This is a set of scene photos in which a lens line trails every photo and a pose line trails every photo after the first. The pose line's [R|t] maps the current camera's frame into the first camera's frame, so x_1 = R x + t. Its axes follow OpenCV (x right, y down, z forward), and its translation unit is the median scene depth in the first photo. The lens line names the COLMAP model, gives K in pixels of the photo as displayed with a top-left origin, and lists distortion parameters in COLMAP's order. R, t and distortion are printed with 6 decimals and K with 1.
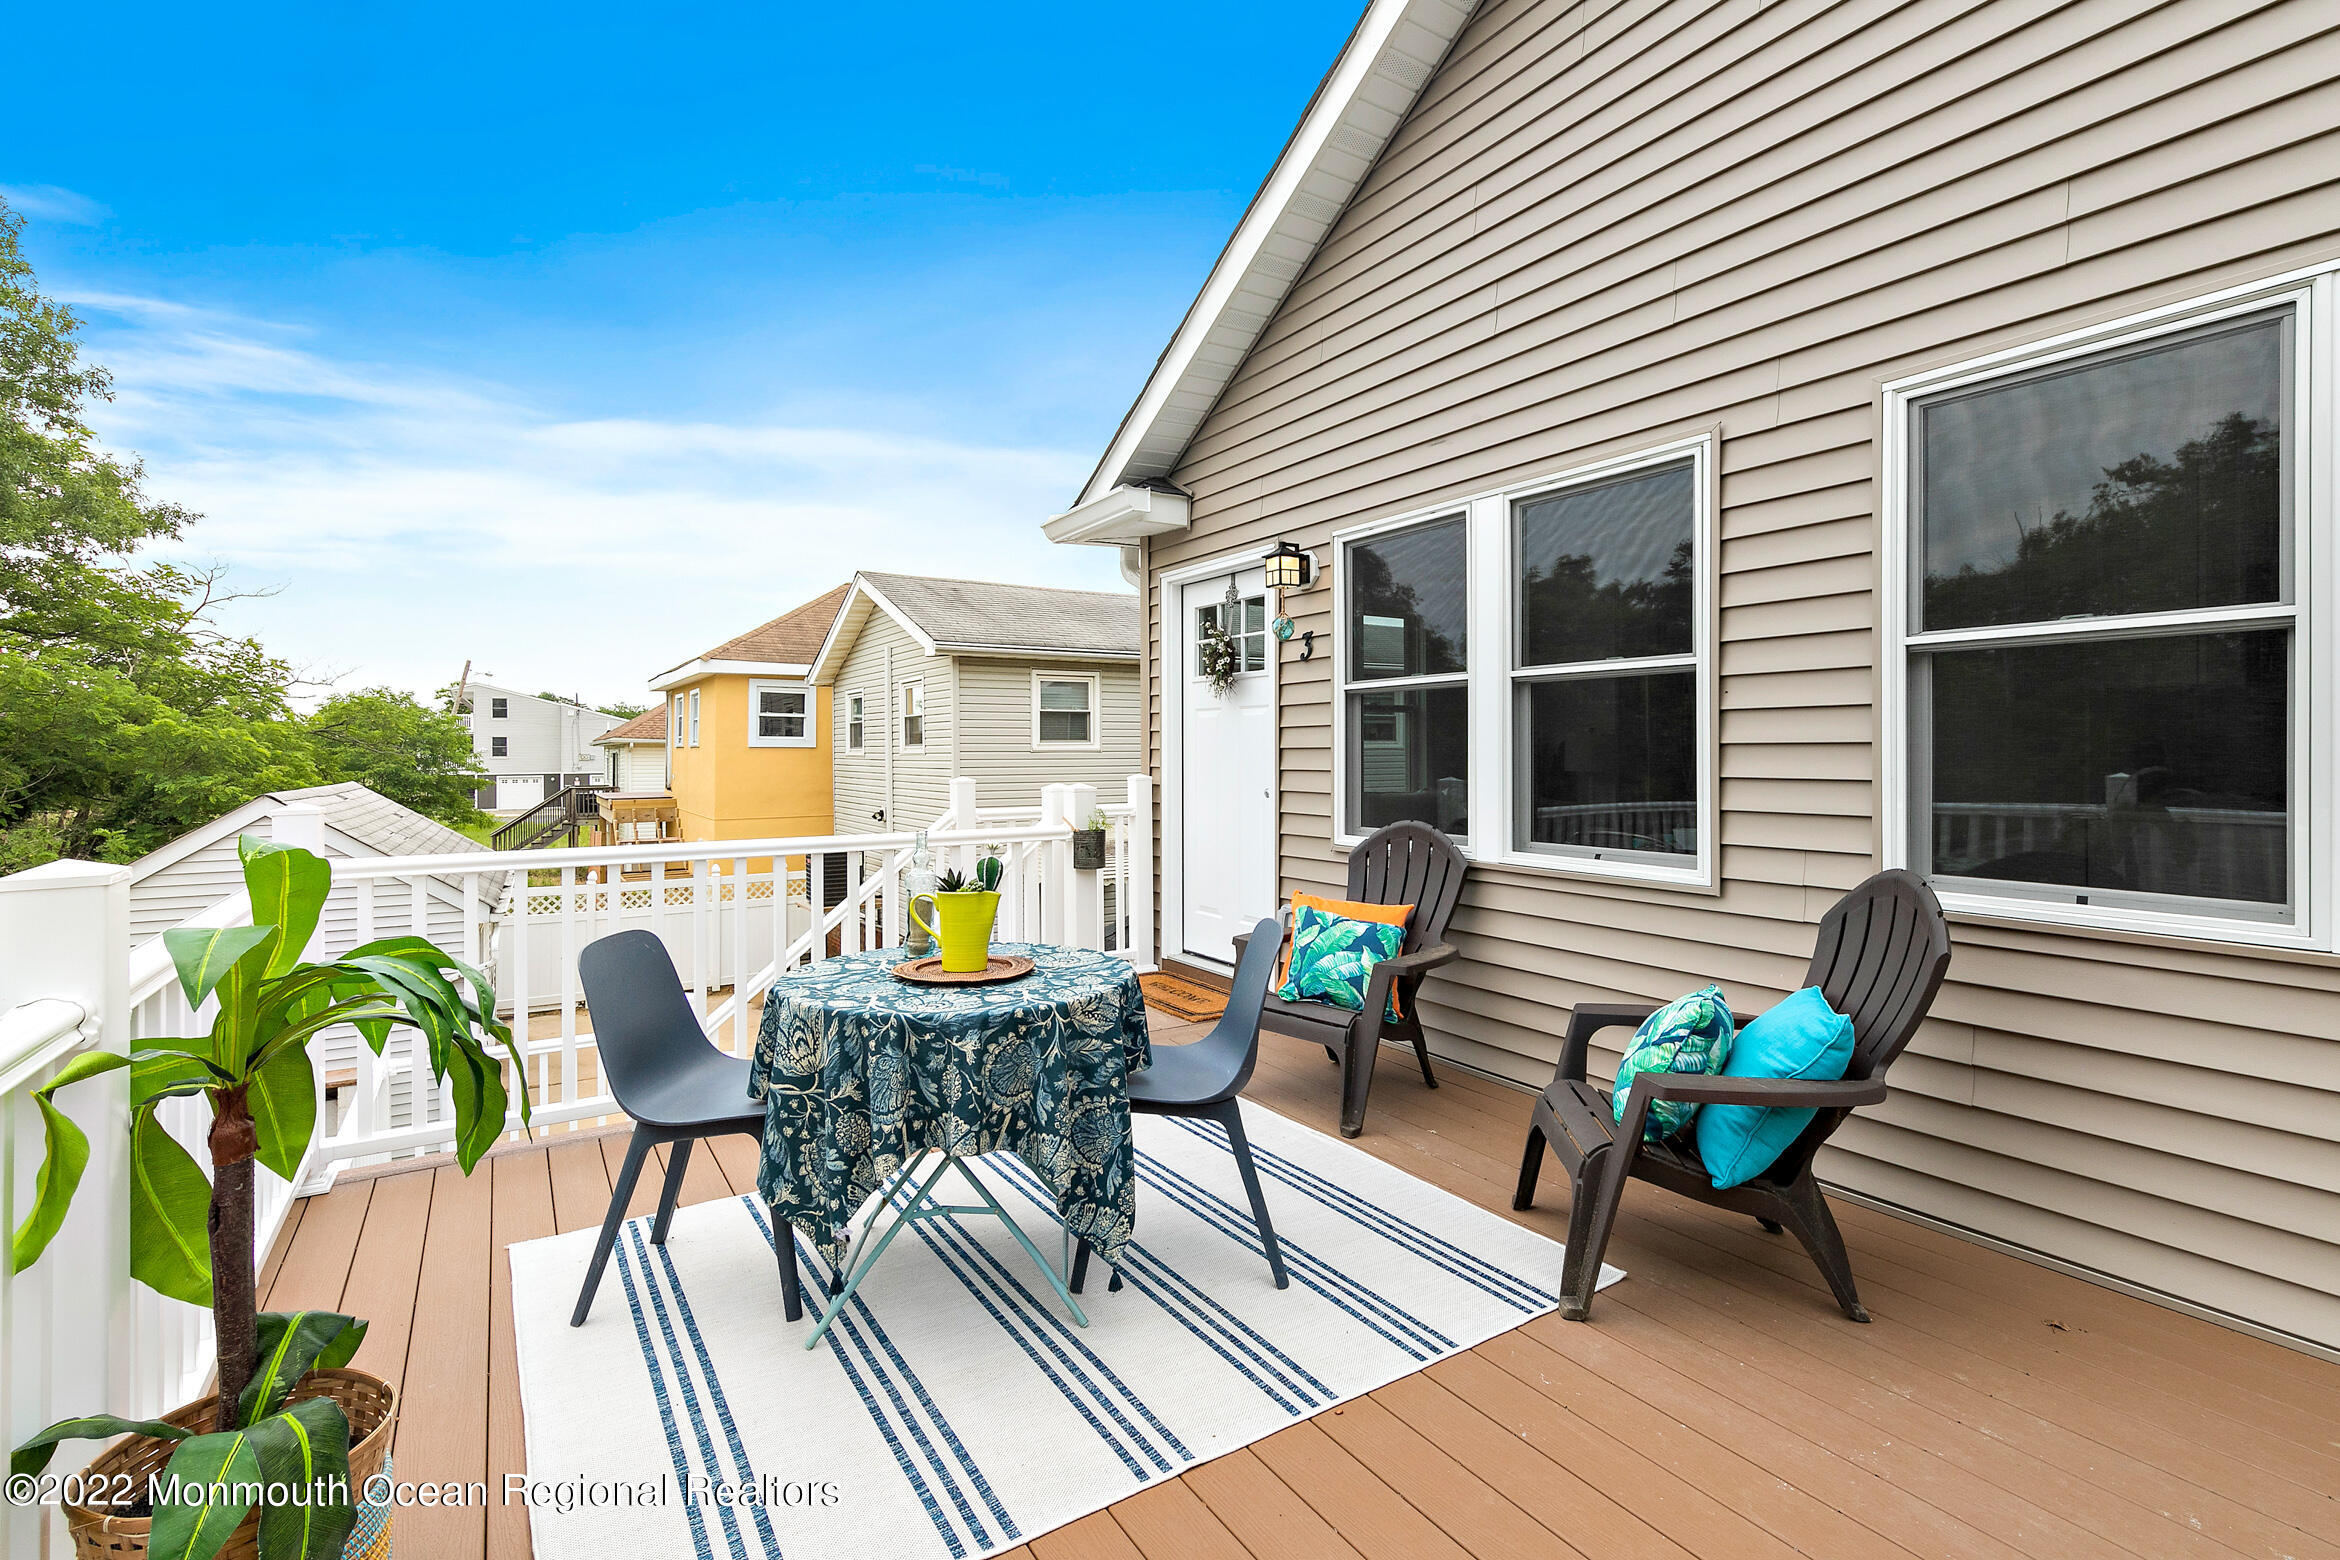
lens RADIAL K [[1043.4, 0, 1153.8], [0, 1043.4, 732.0], [0, 0, 1]] dist [-0.001617, -0.000263]
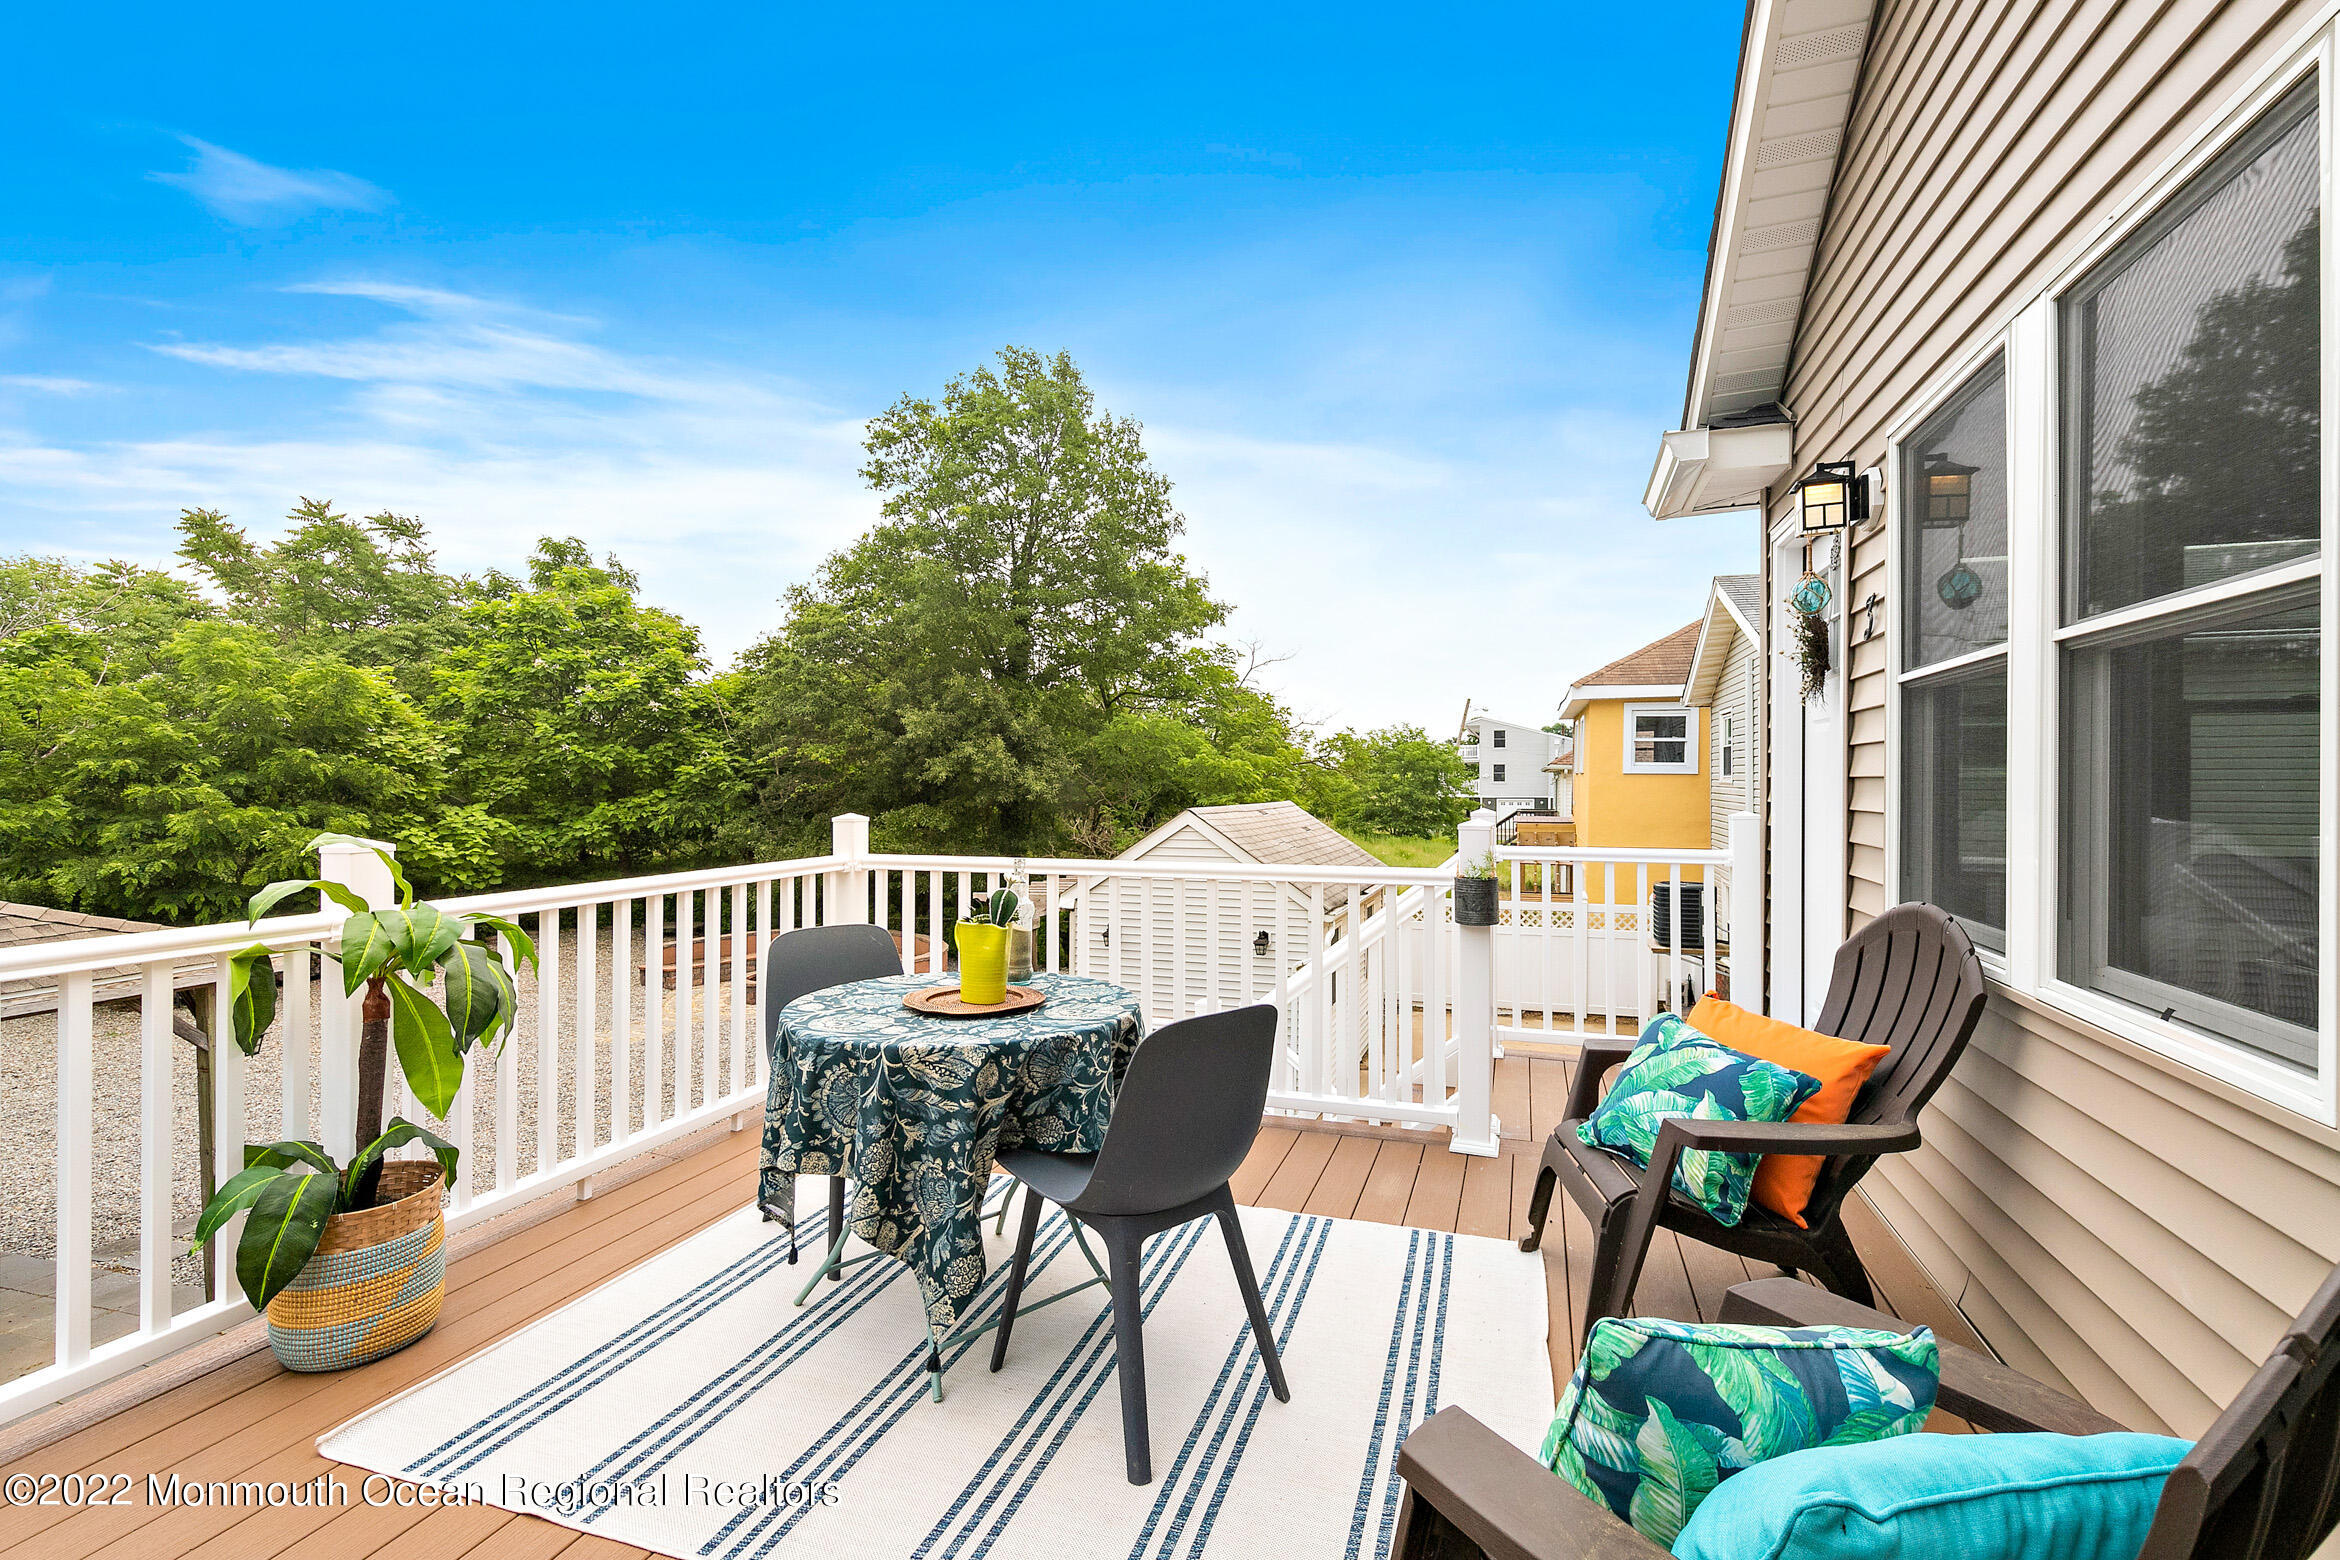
lens RADIAL K [[1032.4, 0, 1162.7], [0, 1032.4, 762.8], [0, 0, 1]] dist [0.003996, 0.000033]
pose [[0.643218, -0.008360, -0.765638, 0.423366], [0.011748, 0.999930, -0.001049, 0.002537], [0.765593, -0.008320, 0.643271, 0.309992]]
